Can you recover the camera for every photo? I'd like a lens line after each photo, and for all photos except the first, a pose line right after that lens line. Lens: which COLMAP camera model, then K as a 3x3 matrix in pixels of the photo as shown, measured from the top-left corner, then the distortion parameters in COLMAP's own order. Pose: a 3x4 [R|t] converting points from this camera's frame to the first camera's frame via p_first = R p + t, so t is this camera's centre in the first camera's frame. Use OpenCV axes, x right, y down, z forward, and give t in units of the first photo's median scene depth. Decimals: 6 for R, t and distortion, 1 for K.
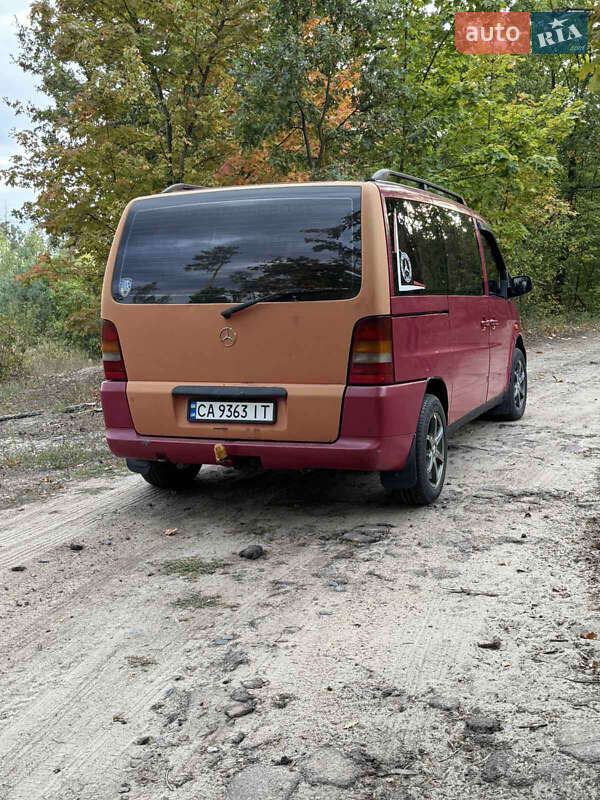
lens RADIAL K [[863.9, 0, 297.5], [0, 863.9, 396.6], [0, 0, 1]] dist [0.188282, -0.027813]
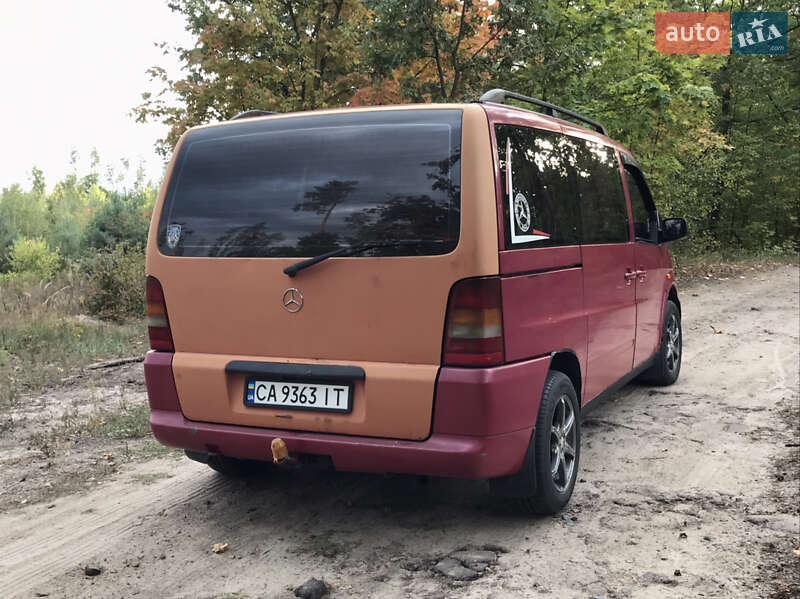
lens RADIAL K [[832.6, 0, 400.0], [0, 832.6, 299.5], [0, 0, 1]] dist [0.173078, -0.386911]
pose [[0.997852, 0.007492, -0.065076, 0.060636], [-0.009349, 0.999556, -0.028285, -0.045341], [0.064836, 0.028832, 0.997479, 0.233308]]
